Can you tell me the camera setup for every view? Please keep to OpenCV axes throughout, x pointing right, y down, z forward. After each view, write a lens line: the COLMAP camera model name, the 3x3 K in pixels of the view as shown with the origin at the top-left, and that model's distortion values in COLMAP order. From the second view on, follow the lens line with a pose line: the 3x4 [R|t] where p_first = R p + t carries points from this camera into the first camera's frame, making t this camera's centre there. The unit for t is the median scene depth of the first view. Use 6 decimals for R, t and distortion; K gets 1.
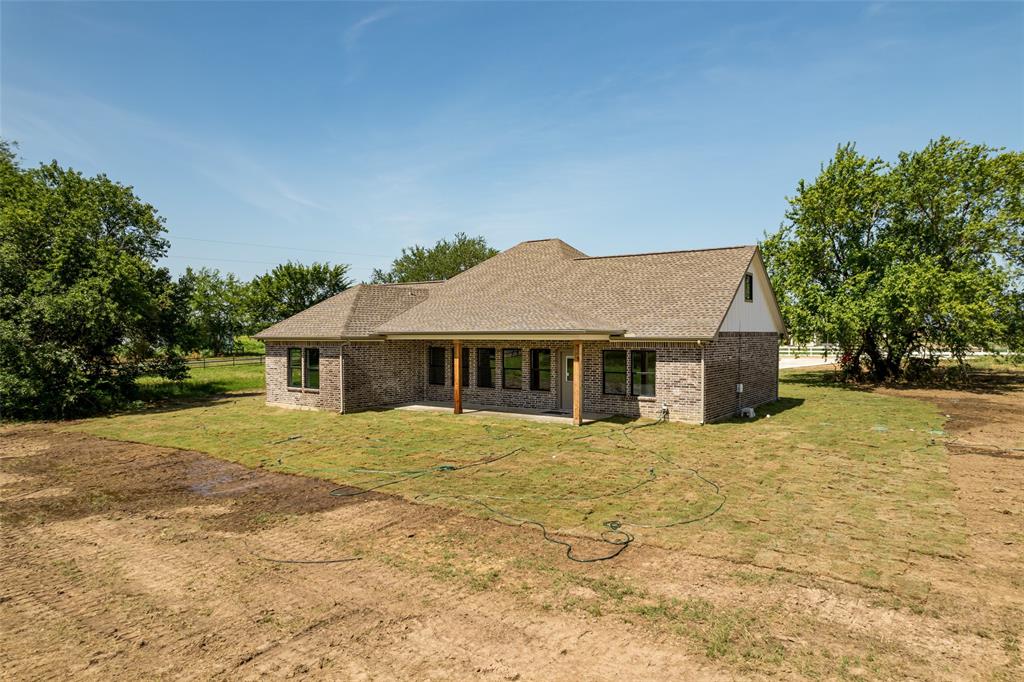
lens RADIAL K [[654.9, 0, 507.1], [0, 654.9, 334.8], [0, 0, 1]] dist [-0.059869, 0.047693]
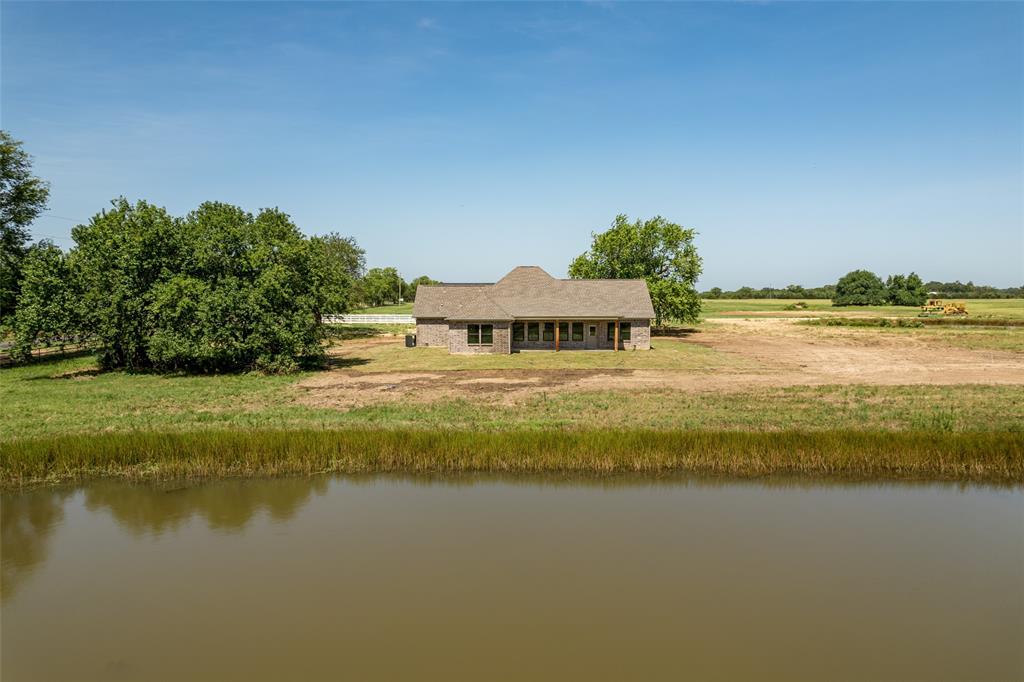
lens RADIAL K [[654.9, 0, 516.9], [0, 654.9, 344.9], [0, 0, 1]] dist [-0.059869, 0.047693]
pose [[0.822443, -0.039848, 0.567450, -1.436314], [-0.001024, 0.997438, 0.071527, -0.064024], [-0.568846, -0.059408, 0.820296, -0.771234]]
